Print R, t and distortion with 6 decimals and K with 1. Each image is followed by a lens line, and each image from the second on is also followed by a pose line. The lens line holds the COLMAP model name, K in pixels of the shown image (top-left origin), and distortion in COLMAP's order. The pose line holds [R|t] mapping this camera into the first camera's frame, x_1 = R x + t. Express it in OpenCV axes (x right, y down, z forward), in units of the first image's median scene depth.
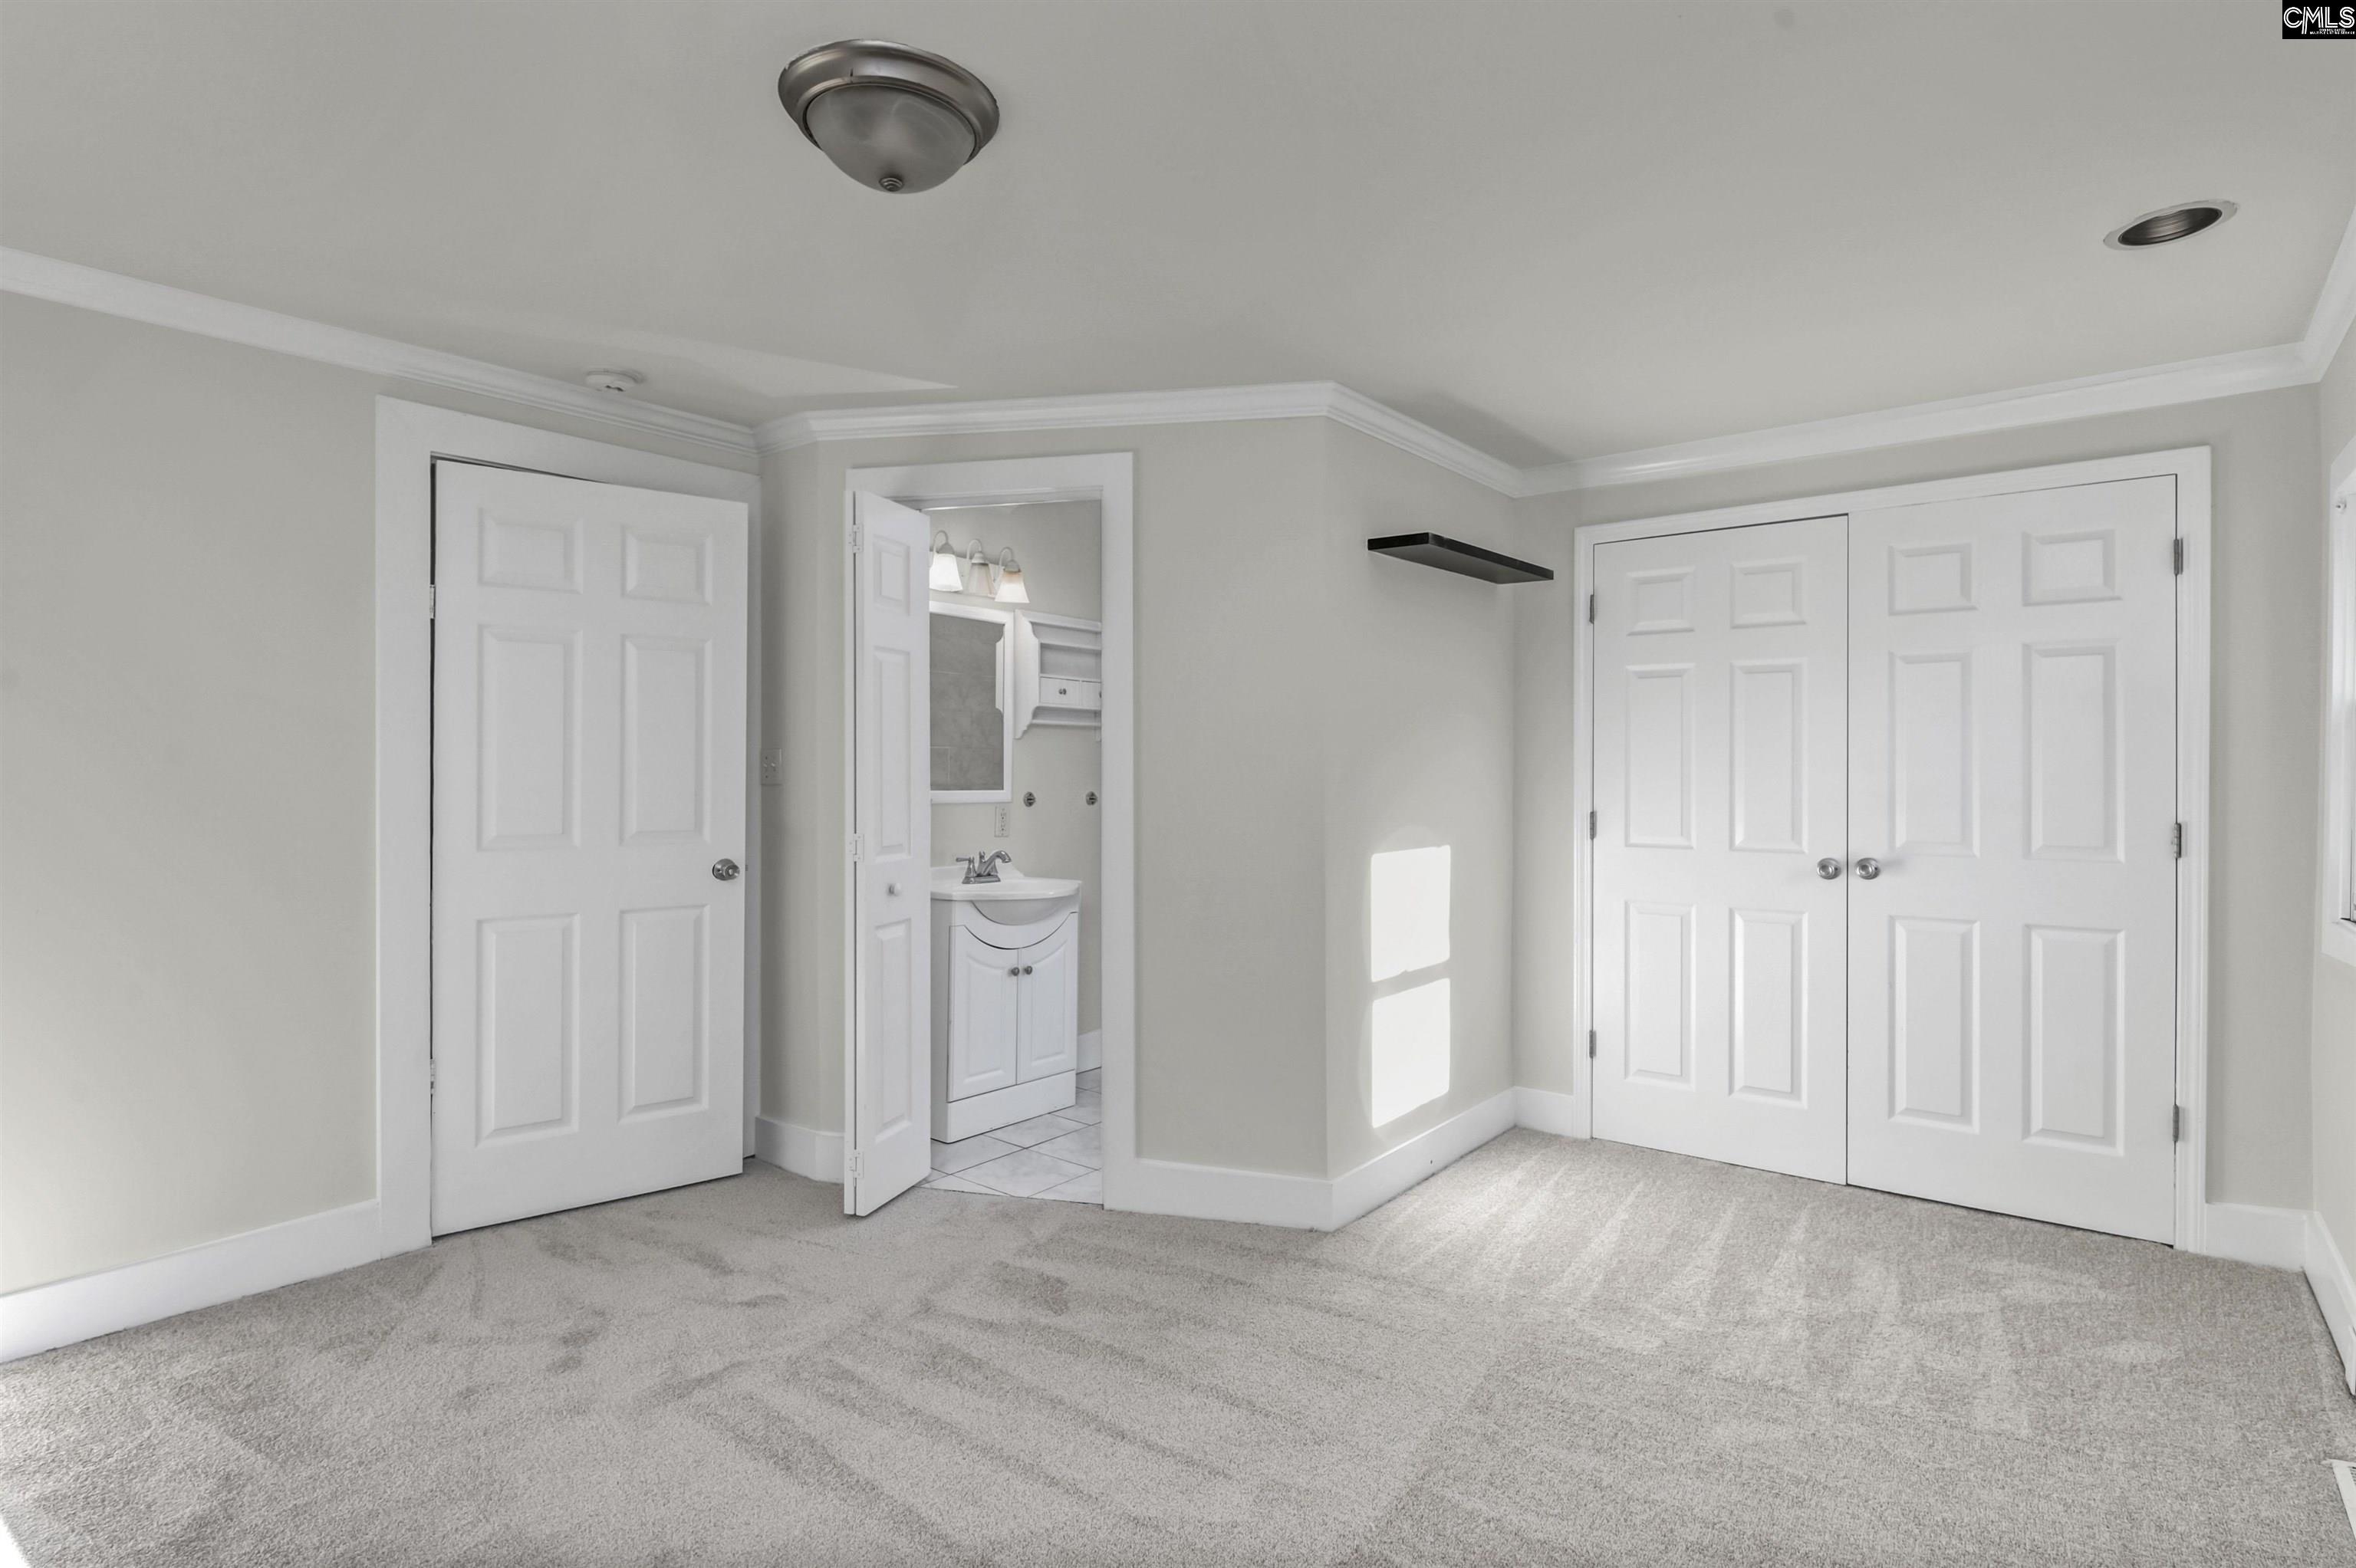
lens RADIAL K [[1163.2, 0, 1168.4], [0, 1163.2, 771.7], [0, 0, 1]] dist [0.002812, -0.010077]
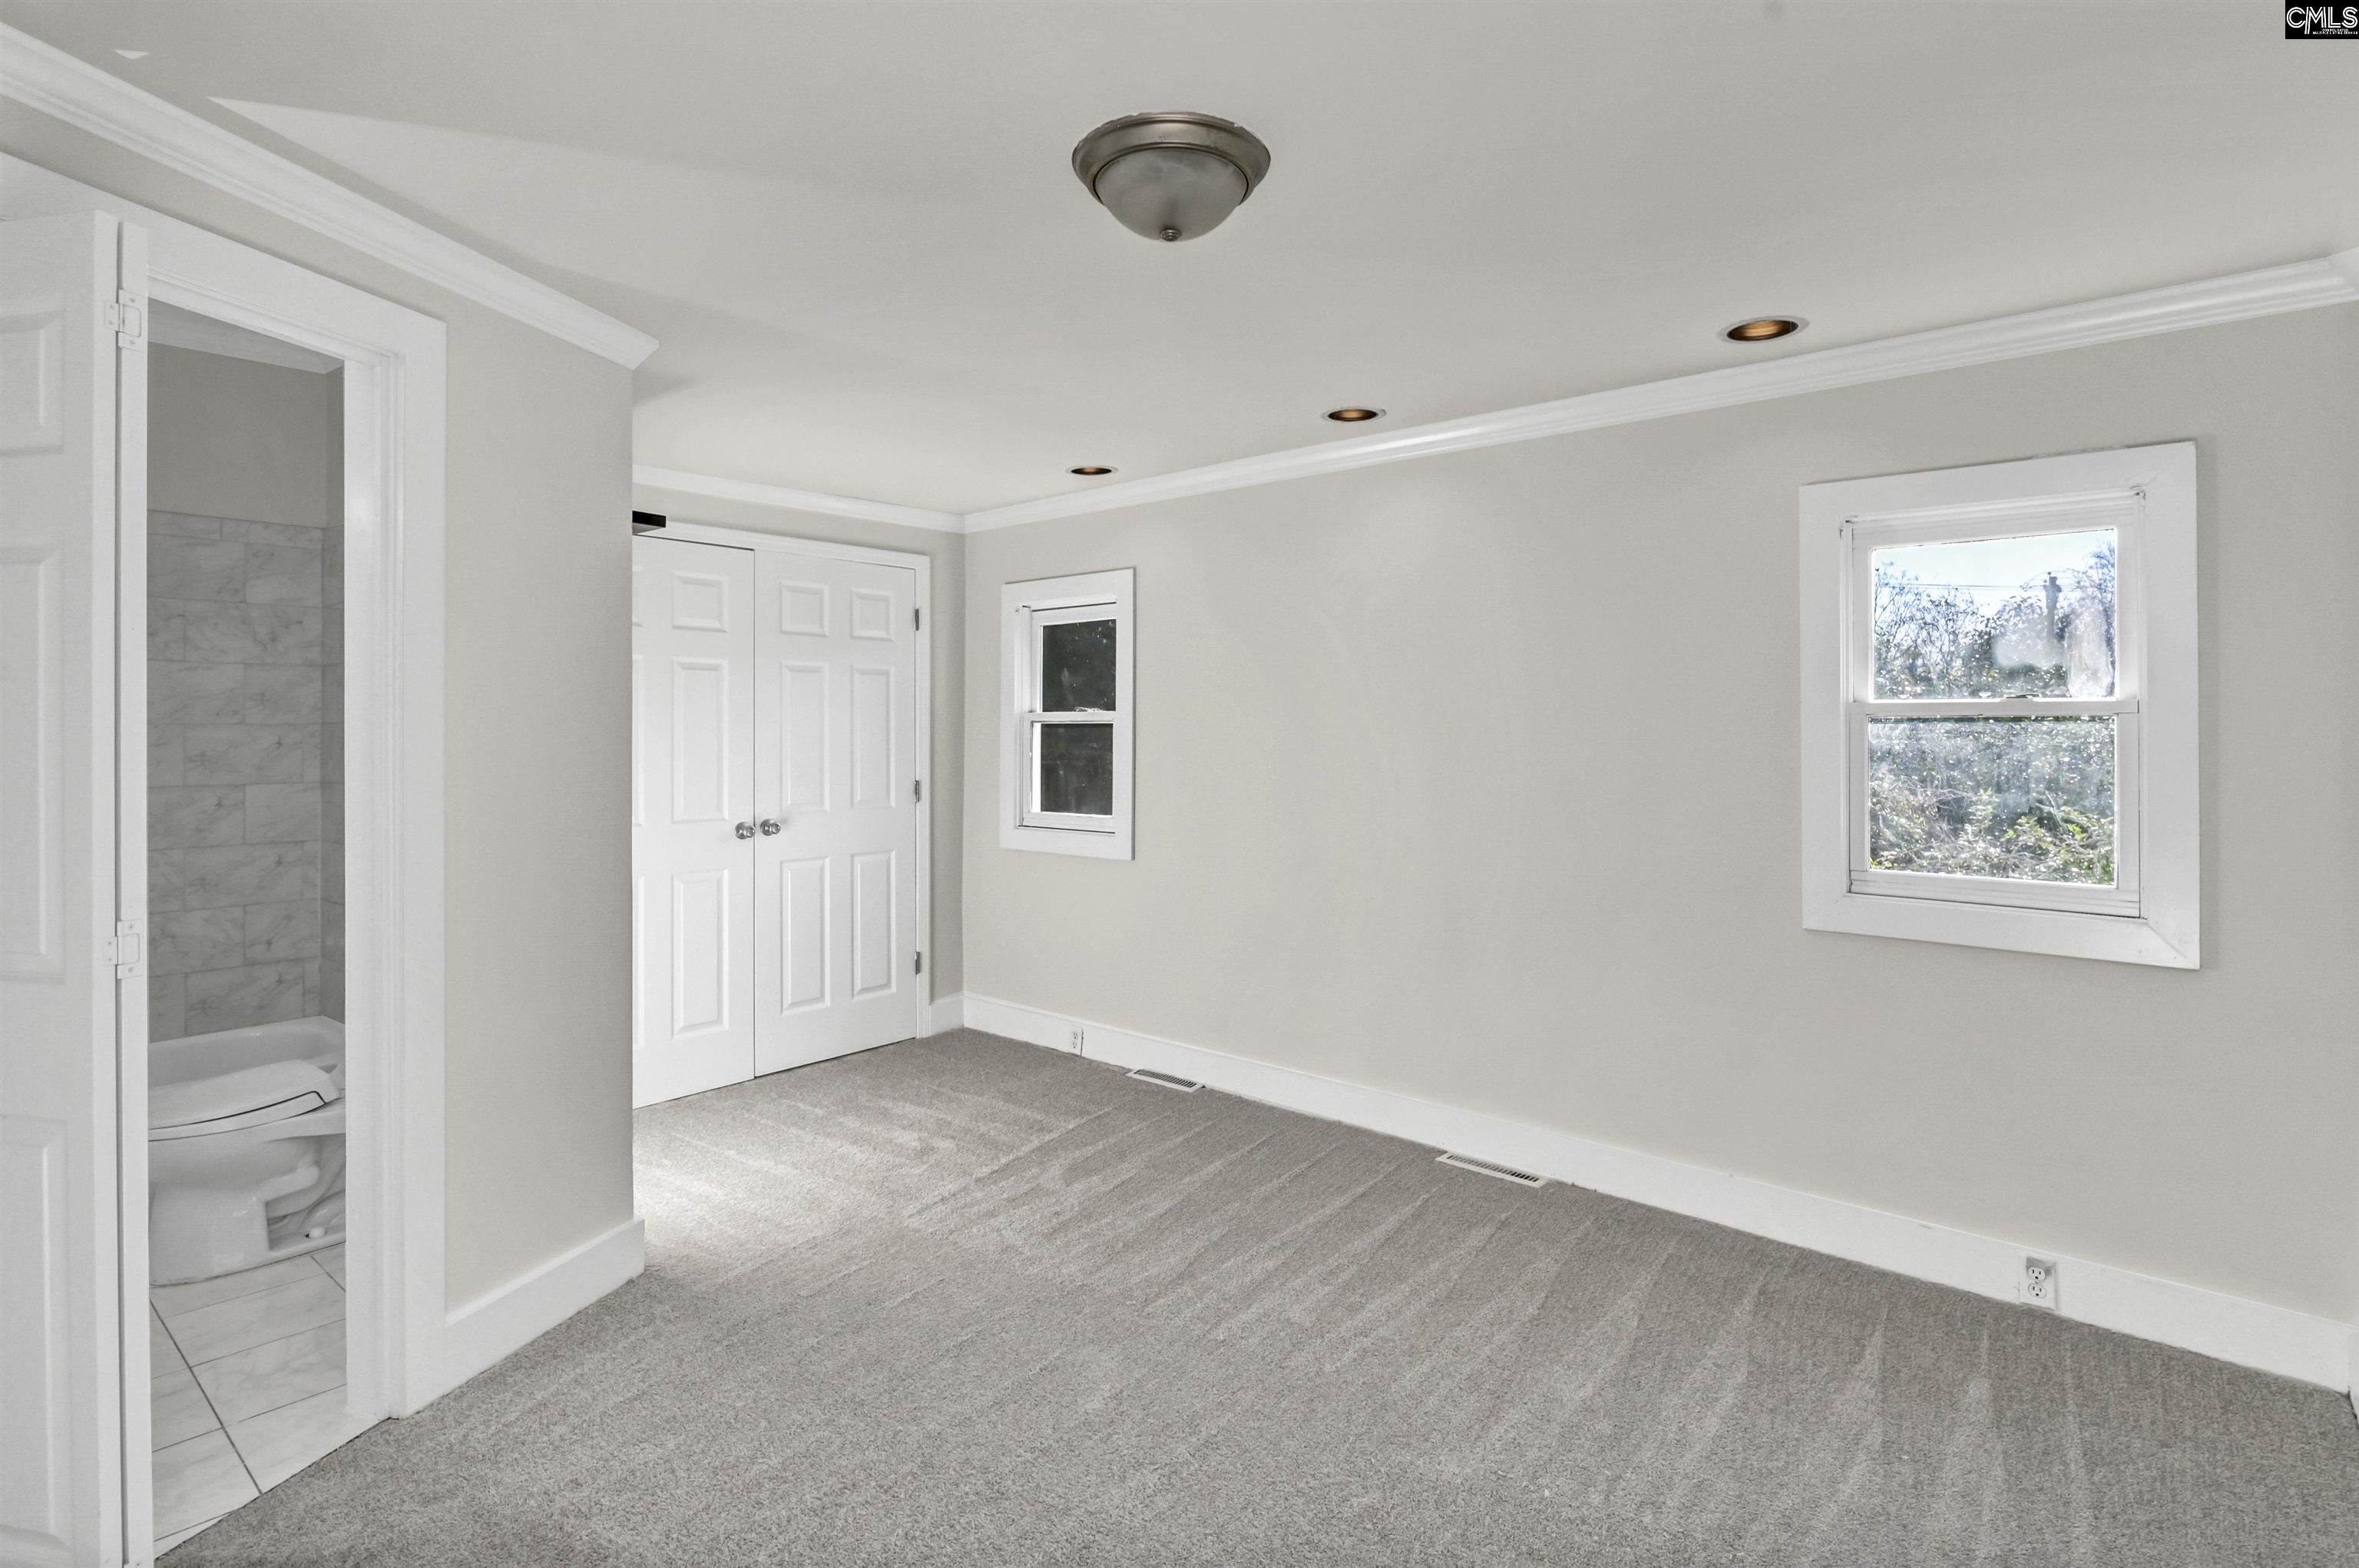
lens RADIAL K [[1170.4, 0, 1173.5], [0, 1170.4, 759.2], [0, 0, 1]] dist [0.002612, -0.009897]
pose [[0.045532, -0.029364, 0.998531, -0.798333], [0.002572, 0.999568, 0.029277, -0.035715], [-0.998960, 0.001236, 0.045588, 0.577764]]
